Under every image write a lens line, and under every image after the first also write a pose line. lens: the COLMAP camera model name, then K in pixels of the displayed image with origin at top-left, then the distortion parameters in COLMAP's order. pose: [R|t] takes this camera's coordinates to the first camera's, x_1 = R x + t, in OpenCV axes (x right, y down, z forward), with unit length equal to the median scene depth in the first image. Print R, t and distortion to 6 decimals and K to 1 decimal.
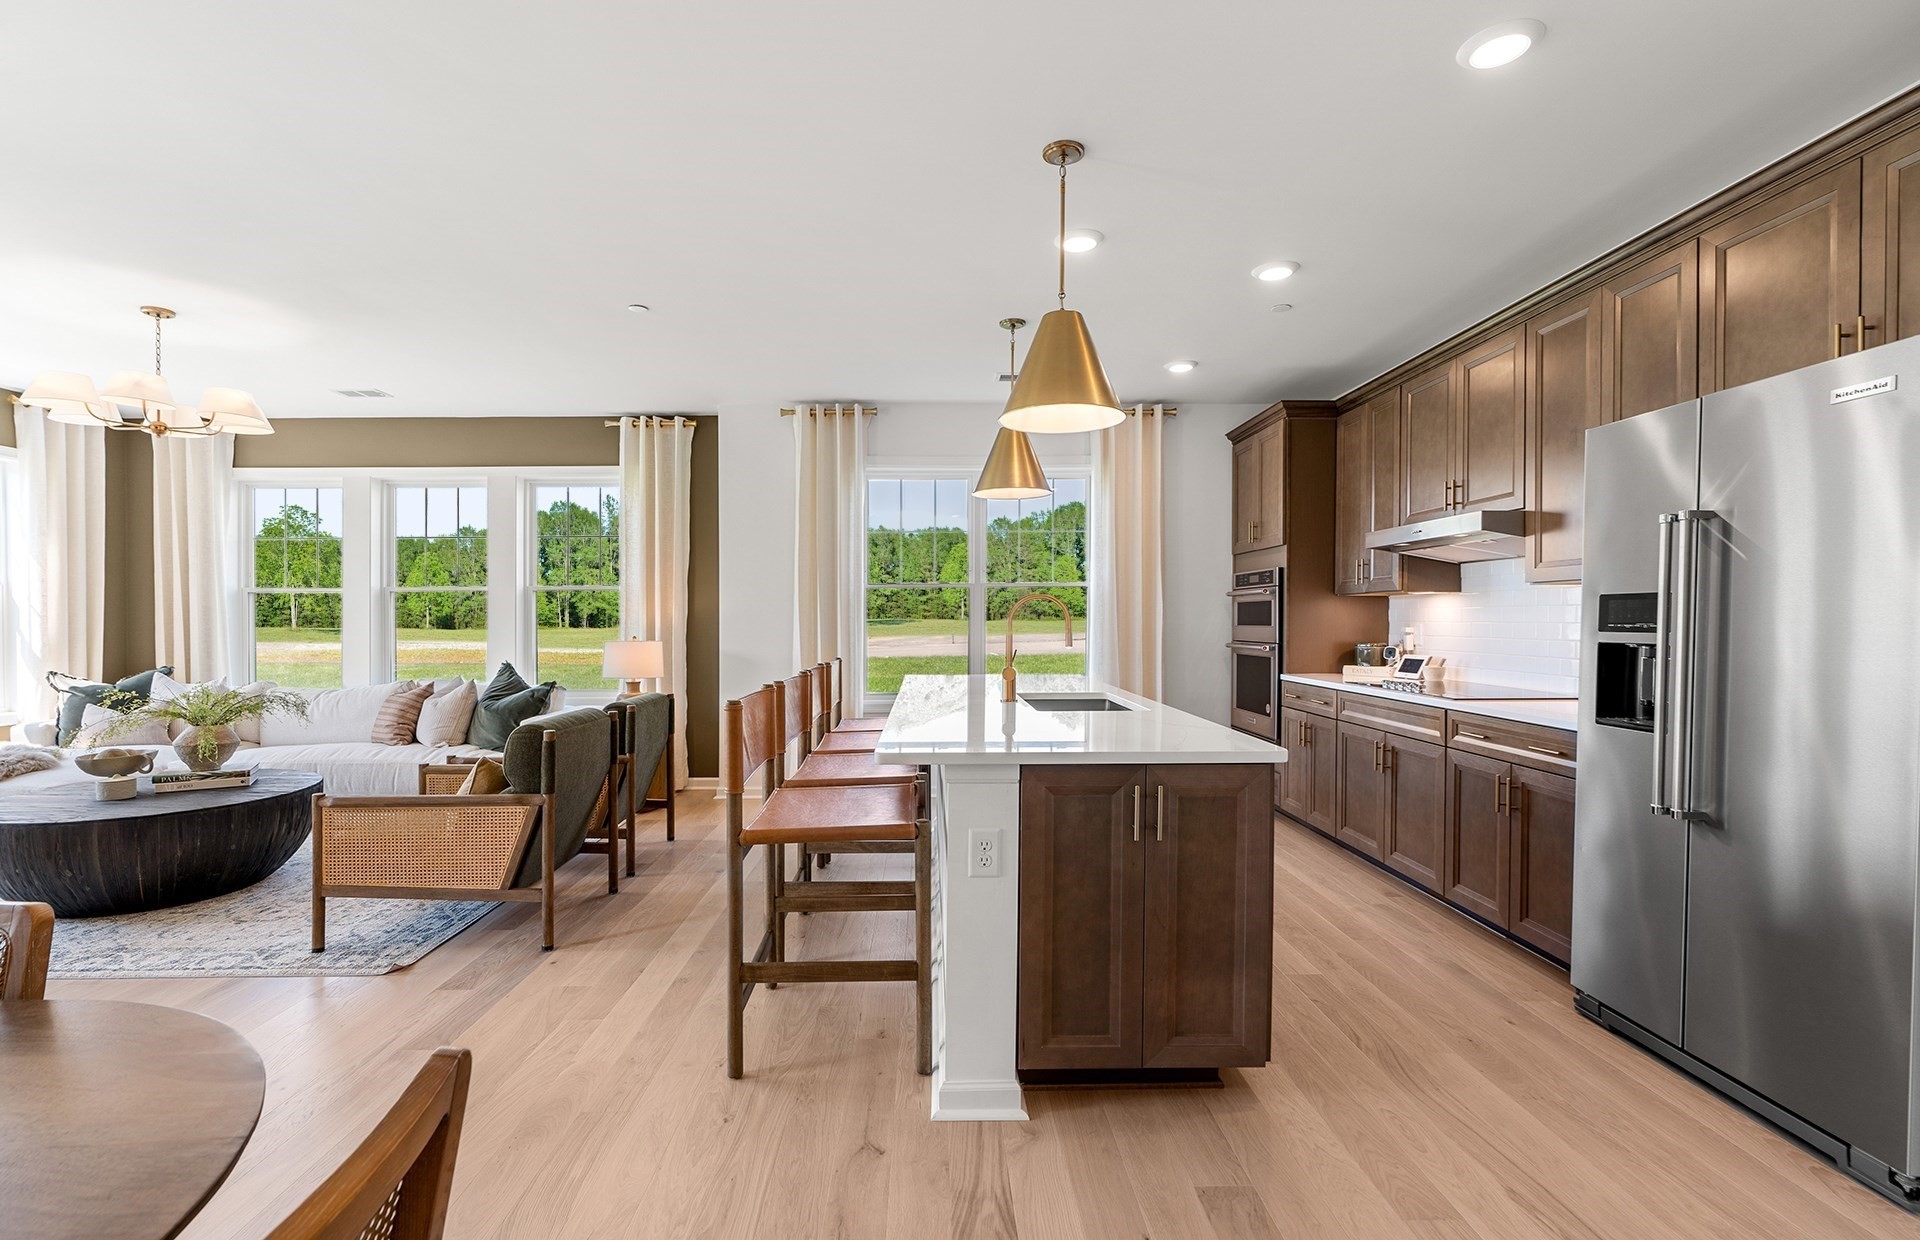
lens RADIAL K [[872.7, 0, 953.8], [0, 872.7, 619.1], [0, 0, 1]] dist [-0.003531, 0.000630]
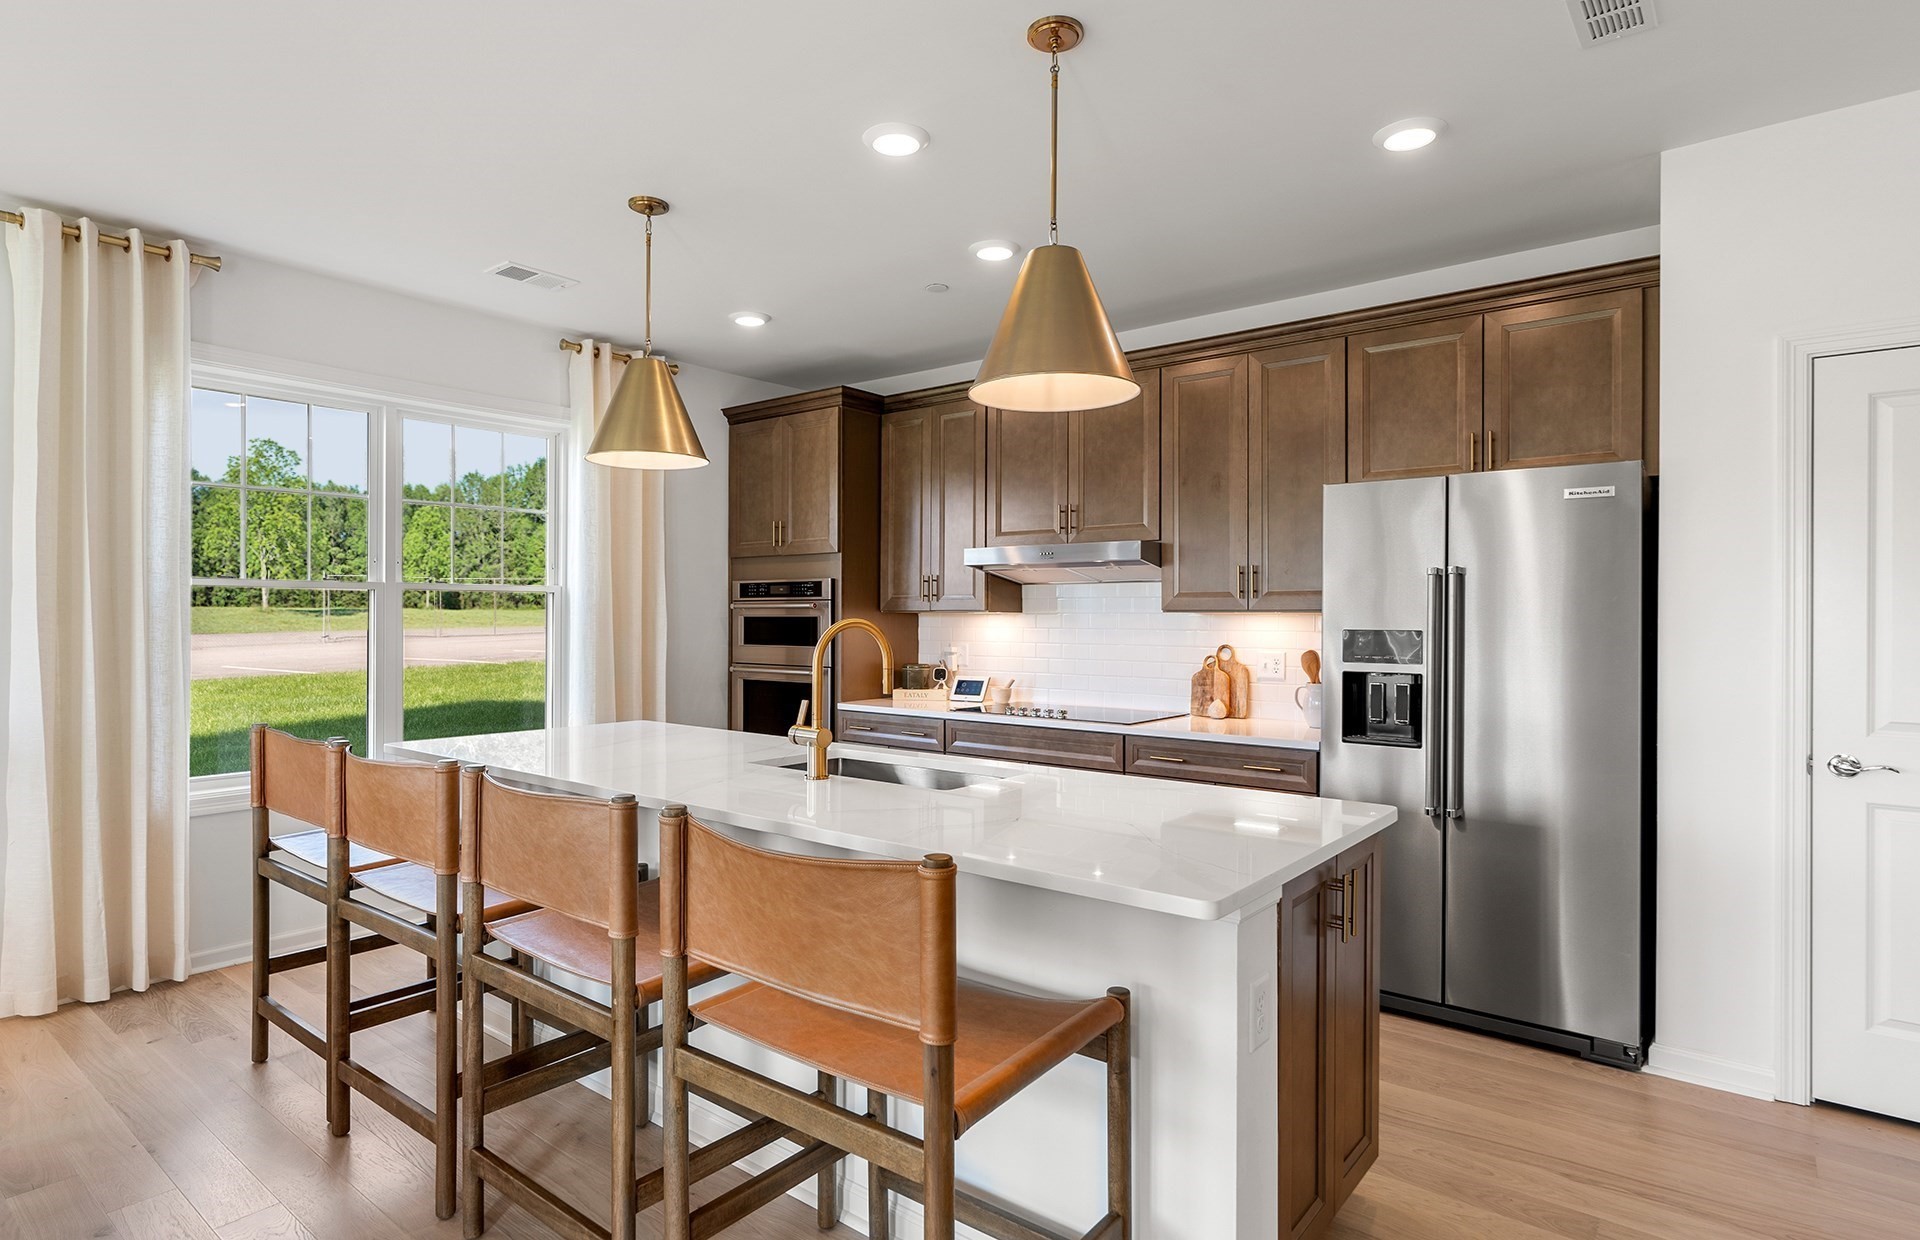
lens RADIAL K [[1001.5, 0, 959.7], [0, 1001.5, 594.8], [0, 0, 1]] dist [-0.011268, 0.002031]
pose [[0.631915, 0.021379, 0.774743, -0.404407], [-0.003911, 0.999695, -0.024396, -0.026136], [-0.775028, 0.012386, 0.631806, 0.370065]]
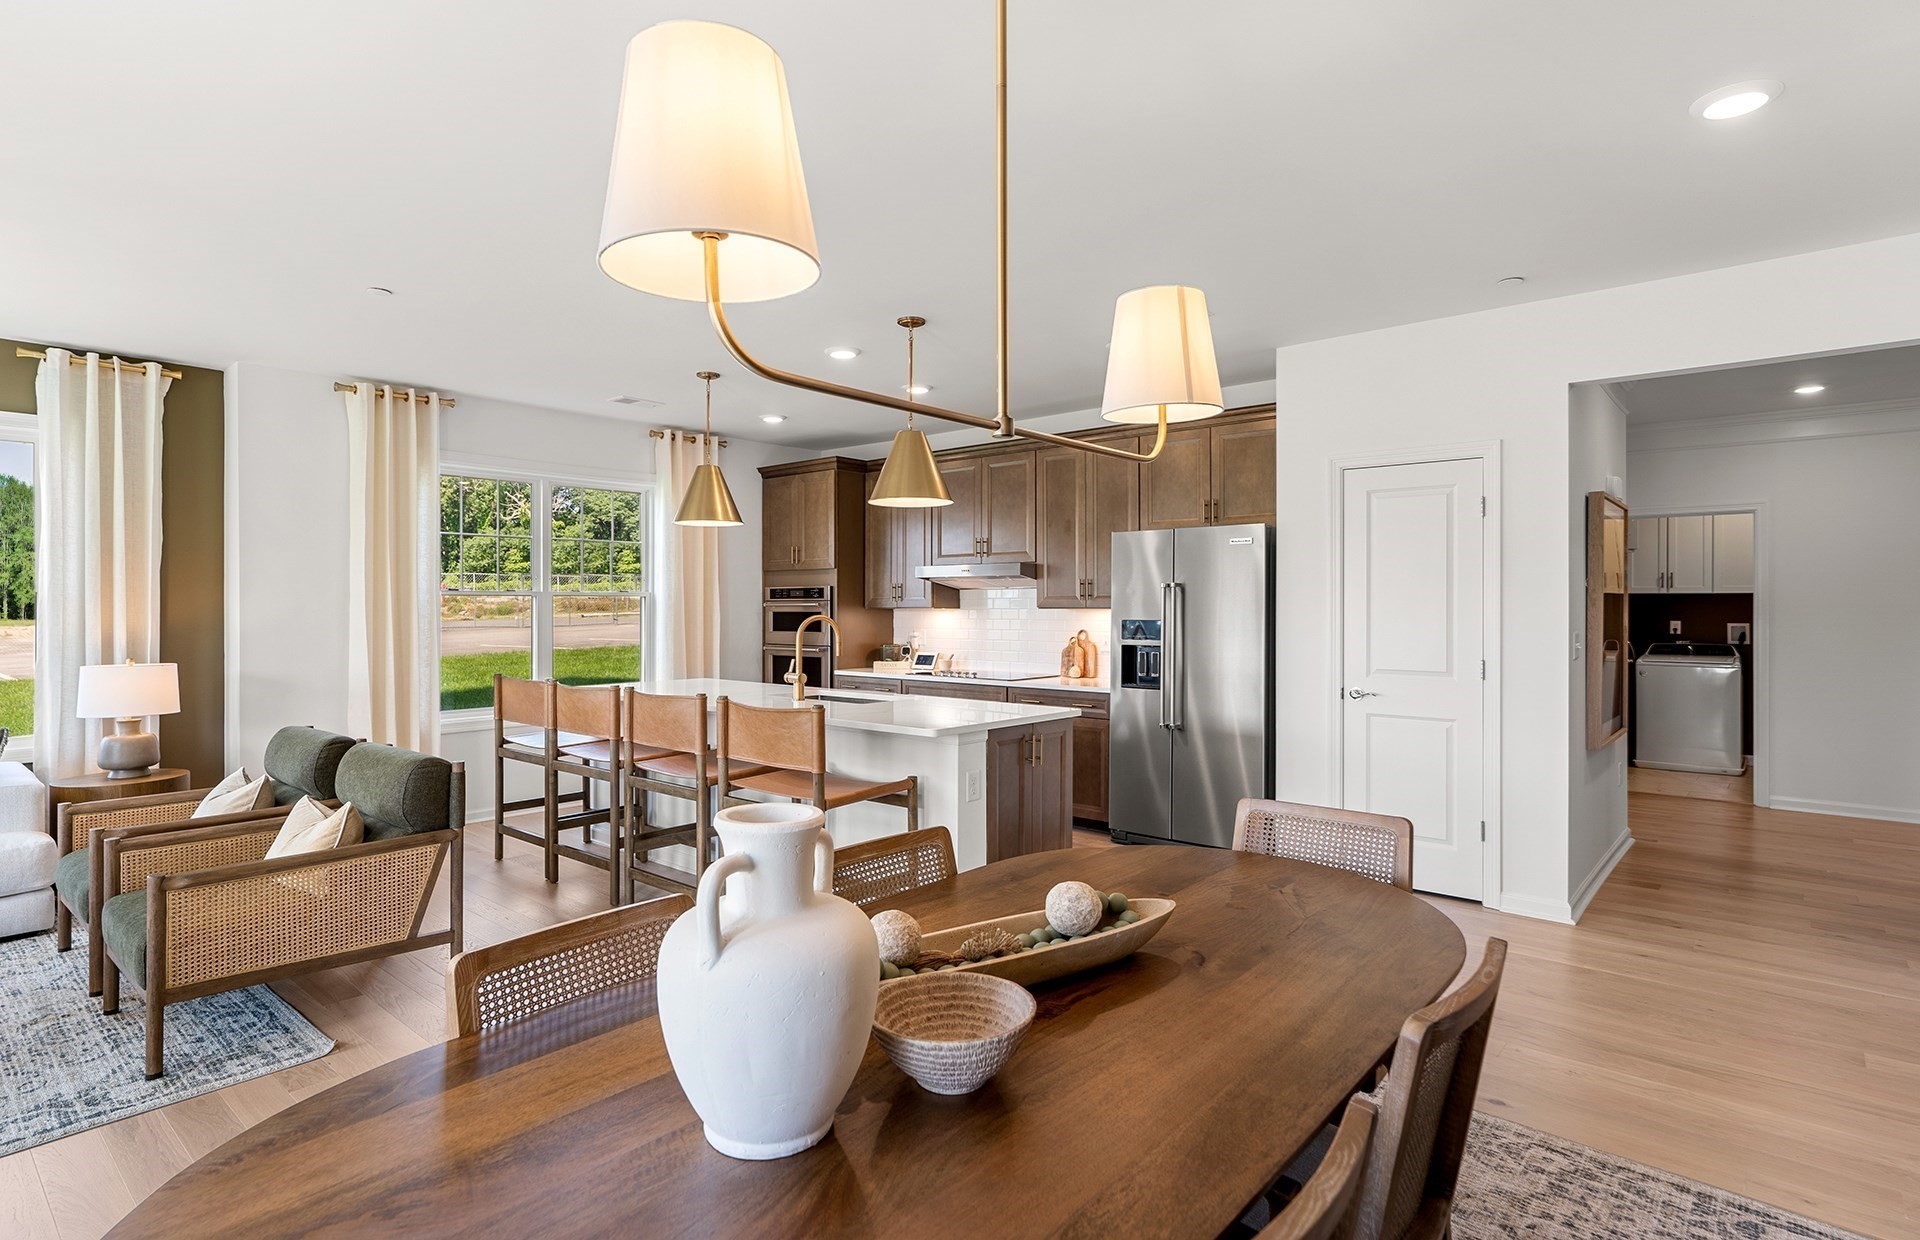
lens RADIAL K [[1001.5, 0, 966.7], [0, 1001.5, 577.9], [0, 0, 1]] dist [-0.011268, 0.002031]
pose [[0.664512, 0.023233, 0.746916, -0.748647], [-0.000560, 0.999532, -0.030593, -0.034727], [-0.747277, 0.019911, 0.664214, -0.130918]]
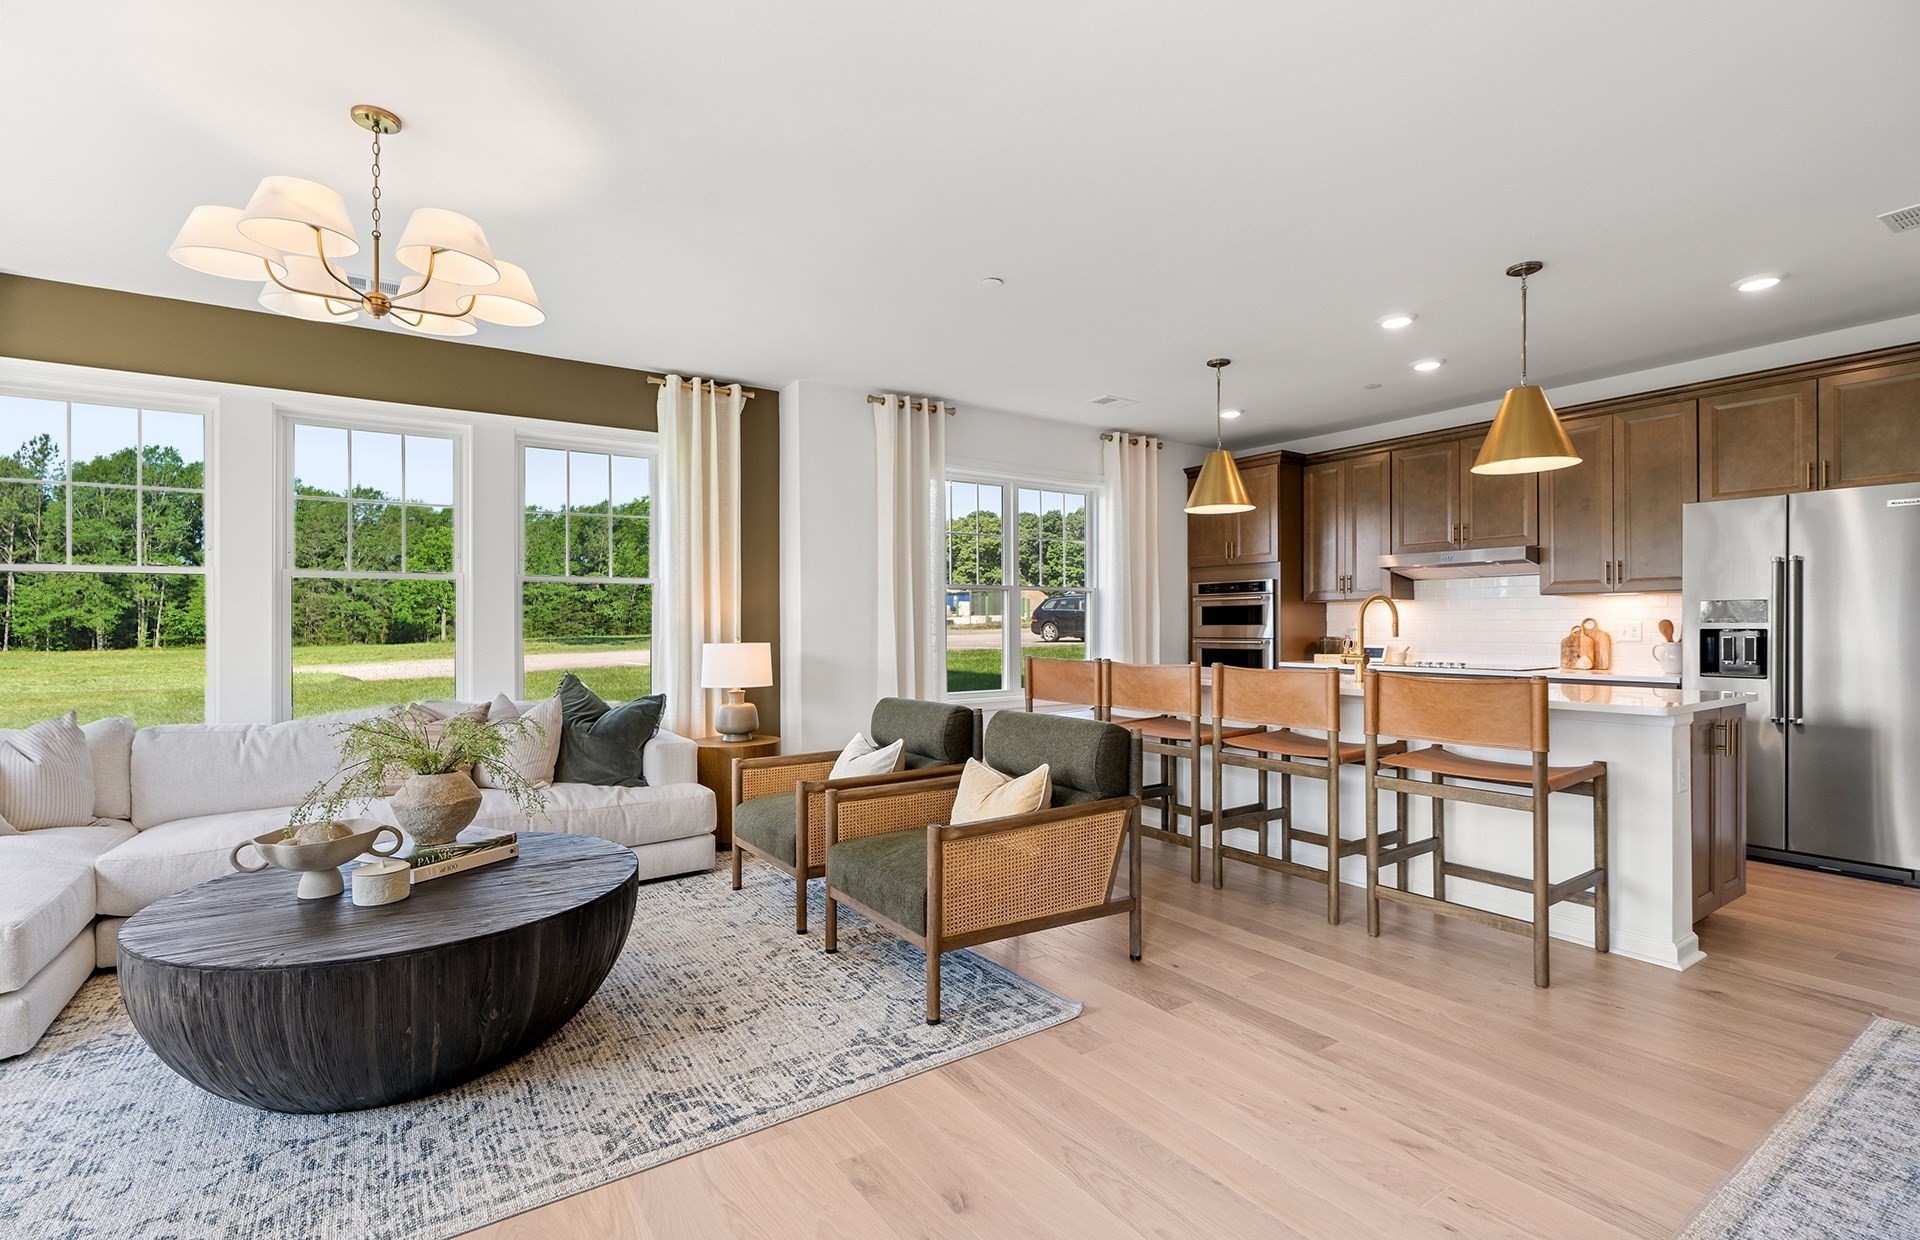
lens RADIAL K [[872.7, 0, 944.0], [0, 872.7, 614.8], [0, 0, 1]] dist [-0.003531, 0.000630]
pose [[0.834880, 0.006699, 0.550391, -0.953810], [0.001817, 0.999887, -0.014925, 0.014170], [-0.550429, 0.013461, 0.834774, 0.260364]]
